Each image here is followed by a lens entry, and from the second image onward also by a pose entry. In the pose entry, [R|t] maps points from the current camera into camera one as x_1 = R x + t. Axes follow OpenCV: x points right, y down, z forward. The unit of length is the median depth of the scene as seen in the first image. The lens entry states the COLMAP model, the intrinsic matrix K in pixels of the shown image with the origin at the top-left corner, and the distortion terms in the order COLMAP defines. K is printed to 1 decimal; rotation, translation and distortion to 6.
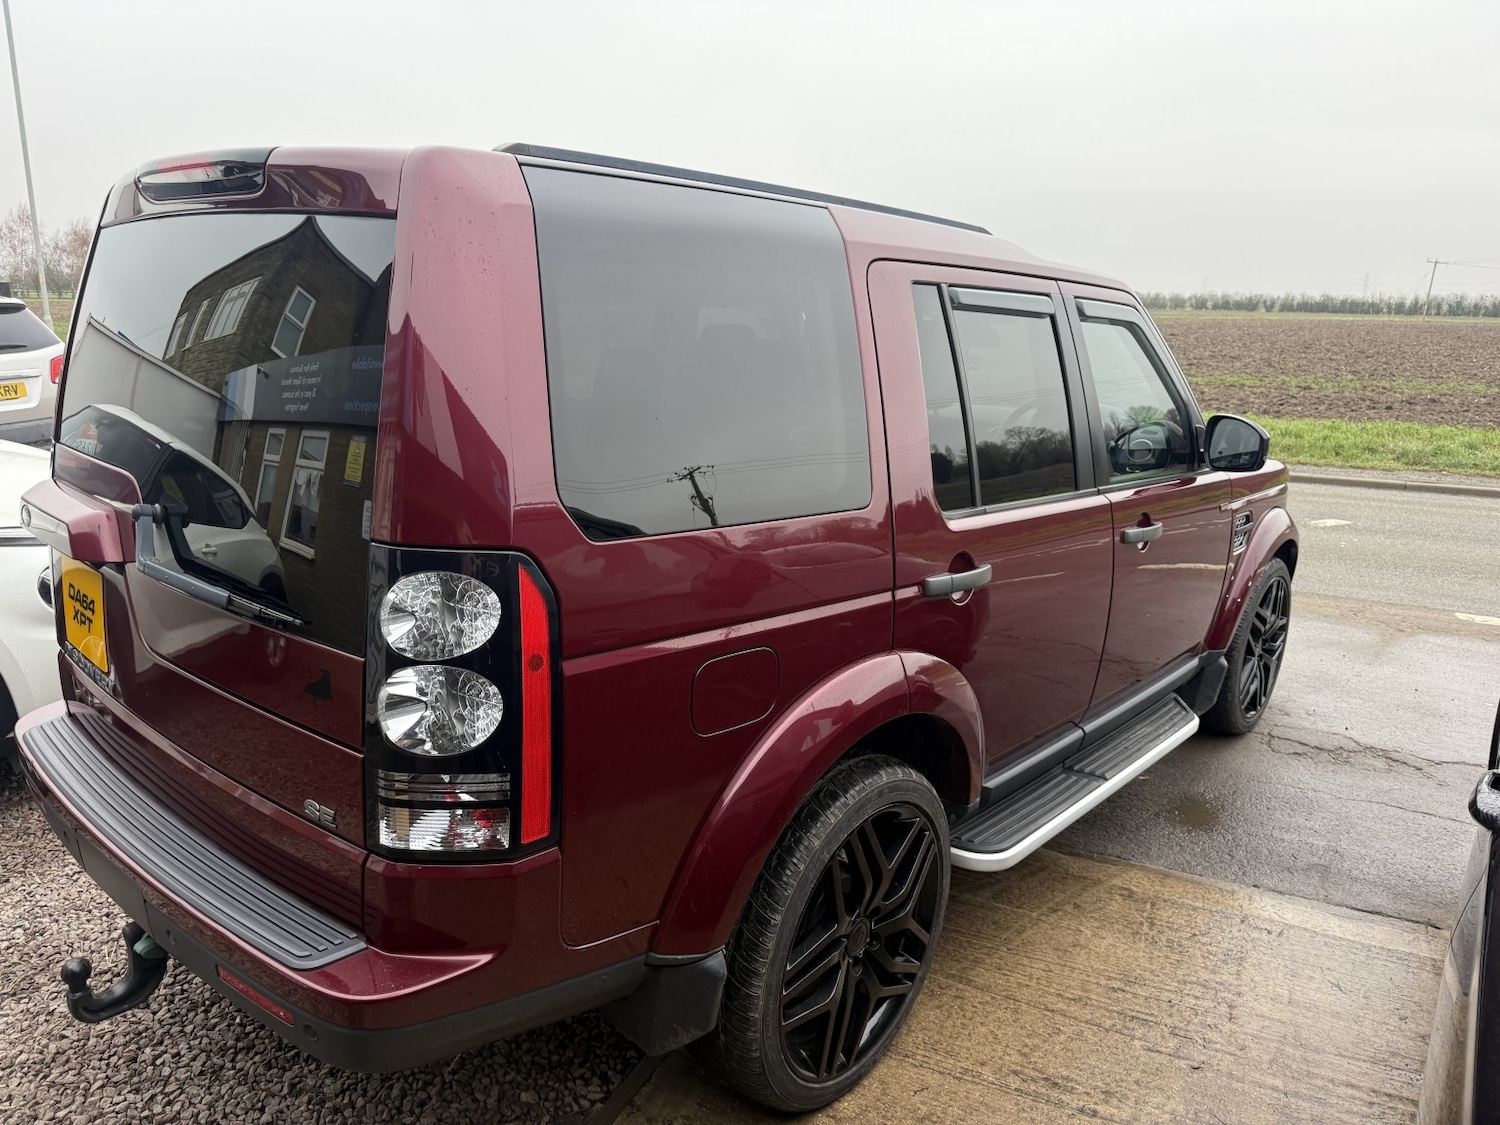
lens RADIAL K [[1095.0, 0, 750.0], [0, 1095.0, 562.5], [0, 0, 1]] dist [0.009607, -0.006787]
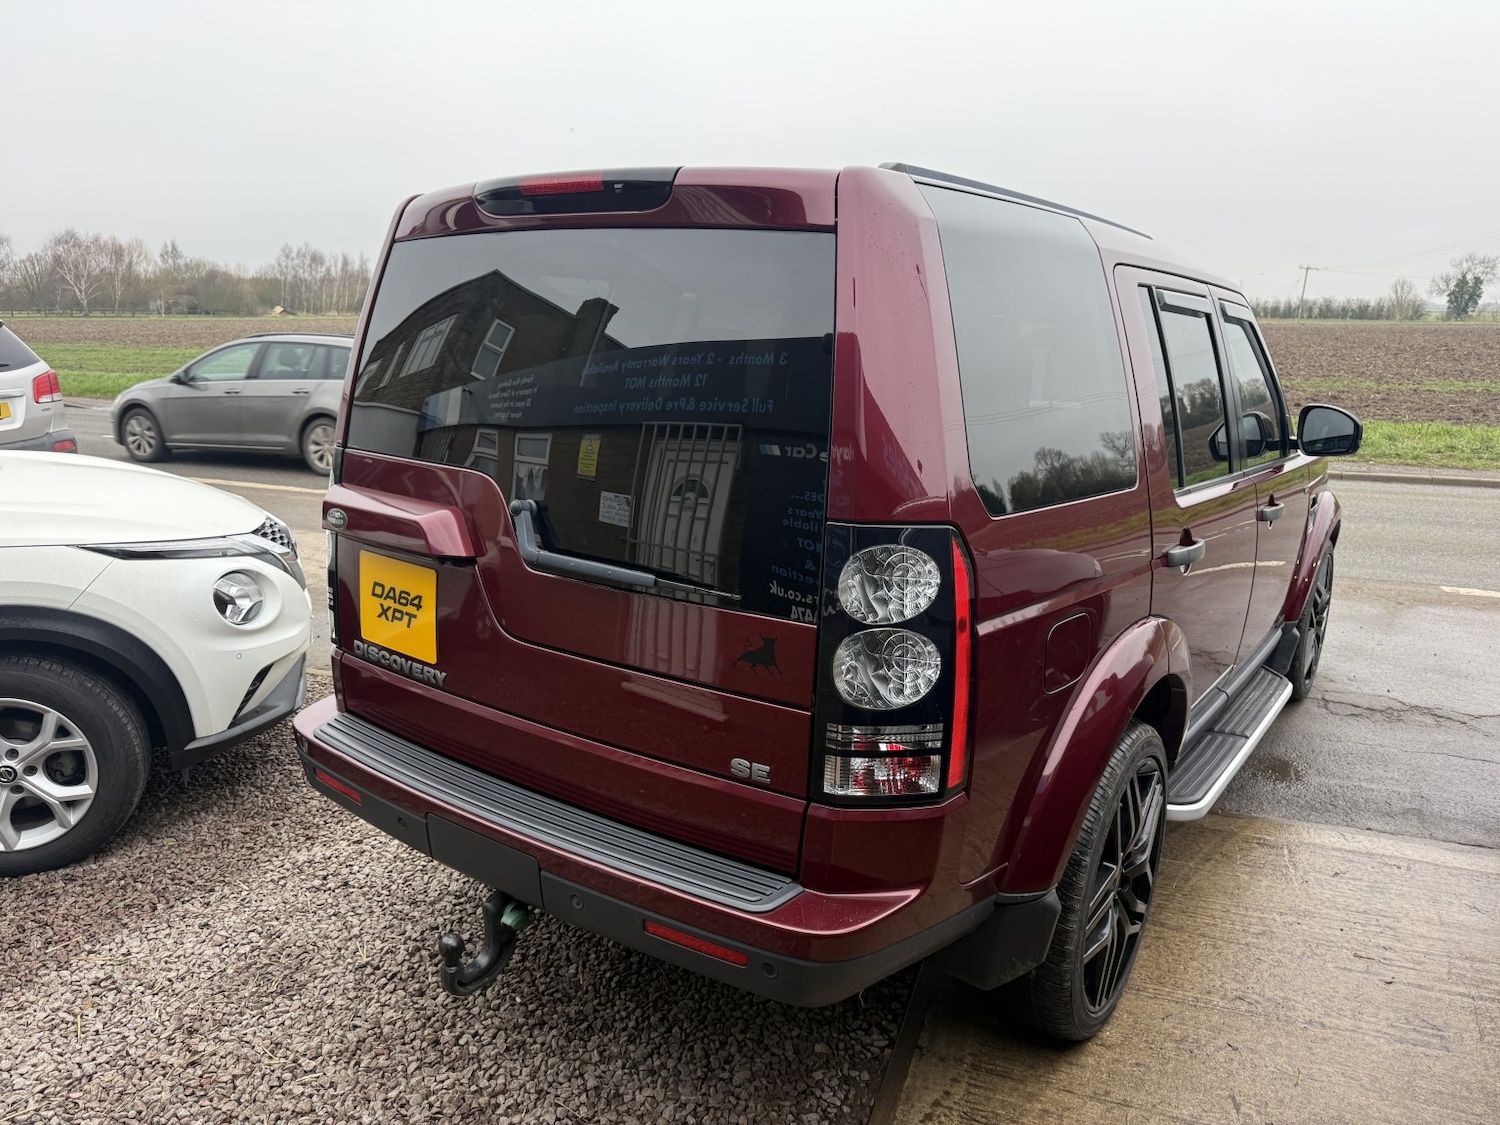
lens RADIAL K [[1097.5, 0, 748.4], [0, 1097.5, 559.0], [0, 0, 1]] dist [0.029655, -0.034408]
pose [[0.994934, -0.032666, 0.095073, -0.328316], [0.033952, 0.999352, -0.011936, 0.019388], [-0.094622, 0.015103, 0.995399, -0.063904]]
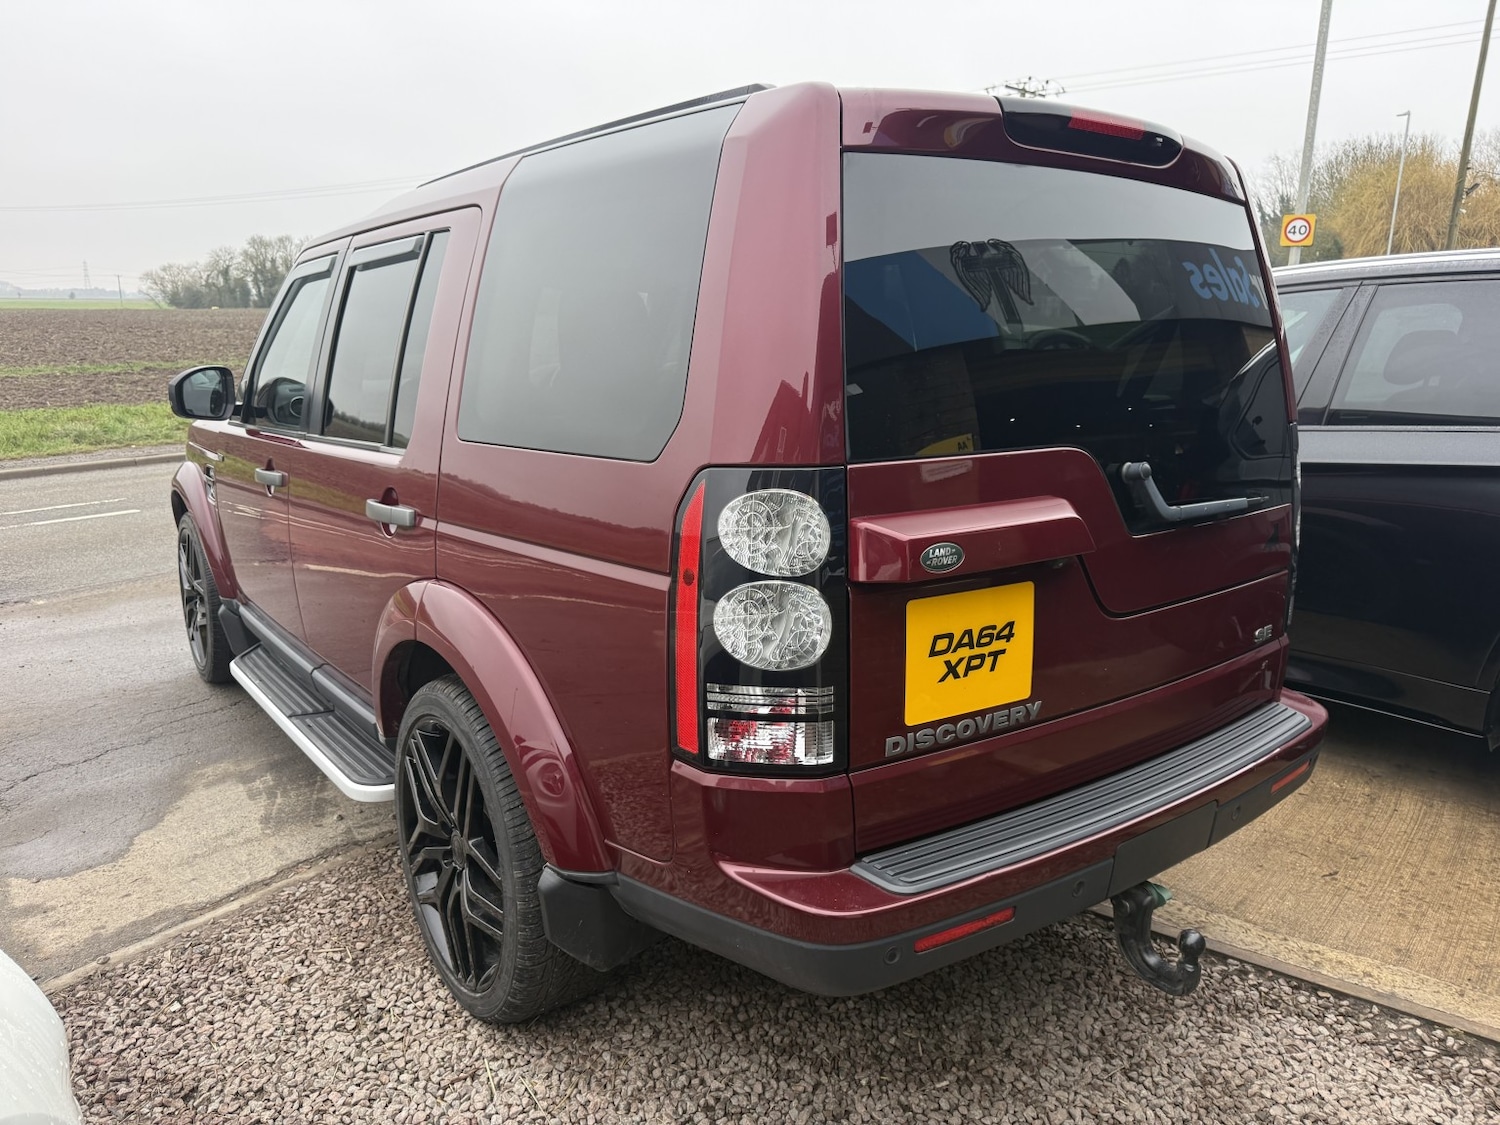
lens RADIAL K [[1097.9, 0, 754.8], [0, 1097.9, 561.0], [0, 0, 1]] dist [0.025465, -0.031023]
pose [[0.191549, -0.236569, 0.952546, -1.203409], [0.227874, 0.954717, 0.191284, -0.179736], [-0.954664, 0.180420, 0.236783, 0.835521]]
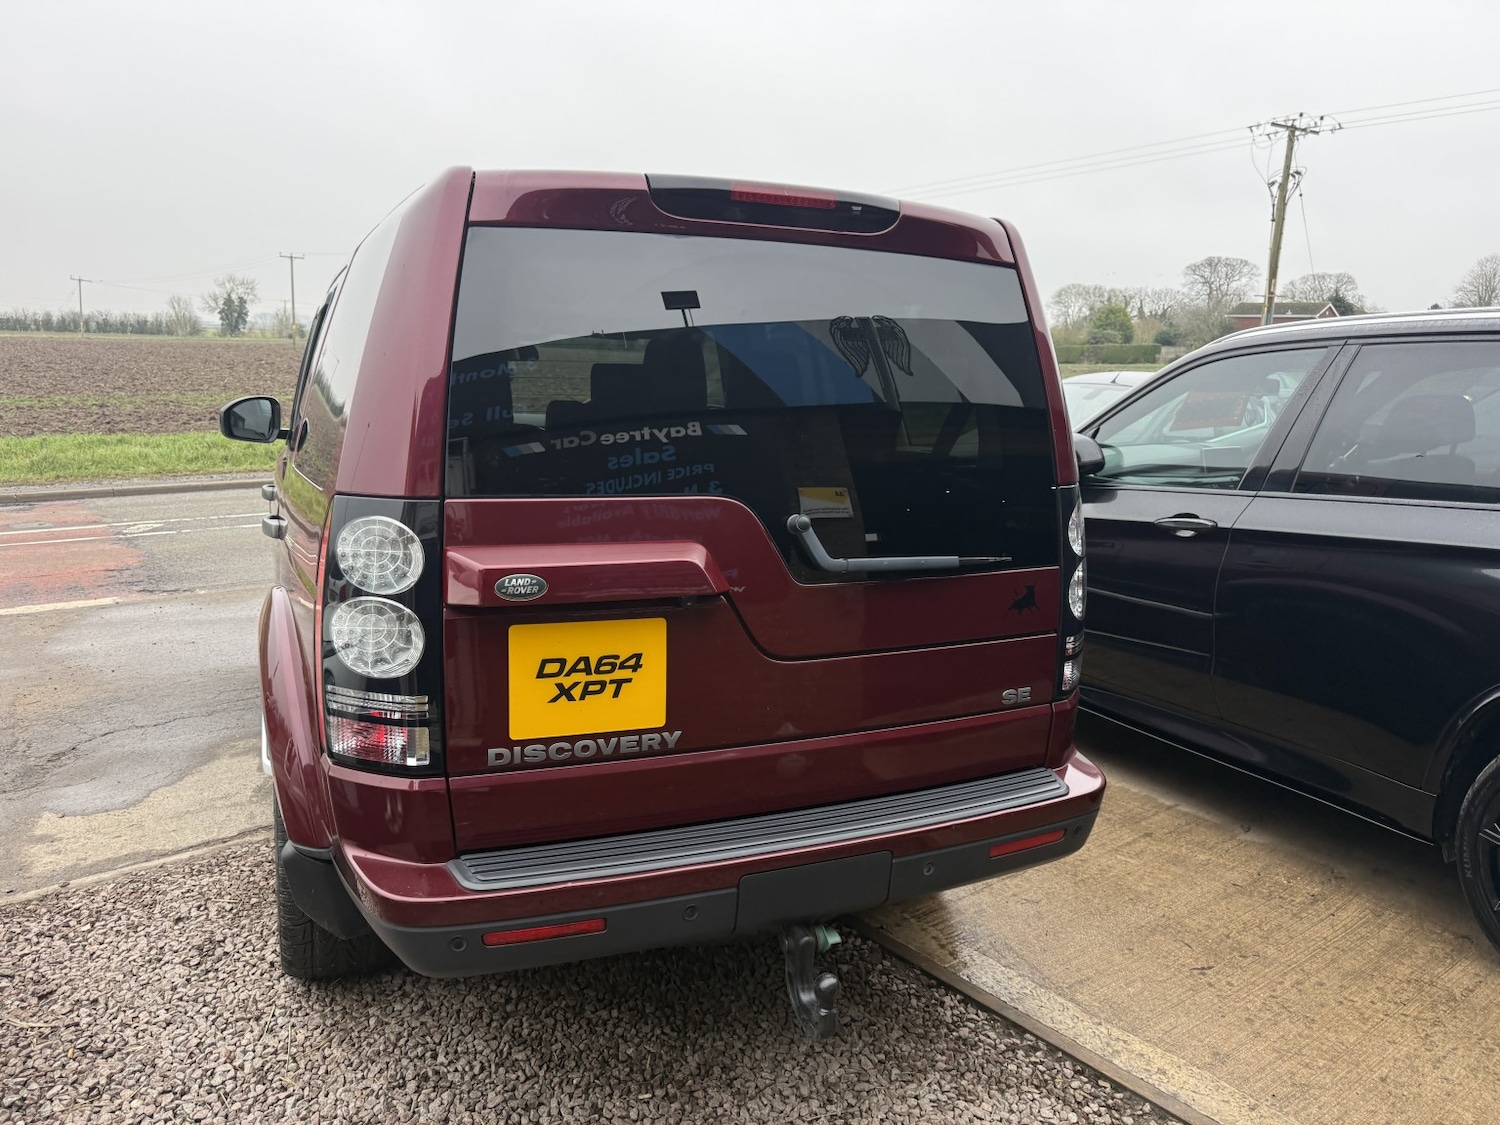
lens RADIAL K [[1097.5, 0, 748.4], [0, 1097.5, 559.0], [0, 0, 1]] dist [0.029655, -0.034408]
pose [[0.420248, -0.181104, 0.889153, -1.139749], [0.197570, 0.974635, 0.105136, -0.098754], [-0.885640, 0.131486, 0.445369, 0.439609]]
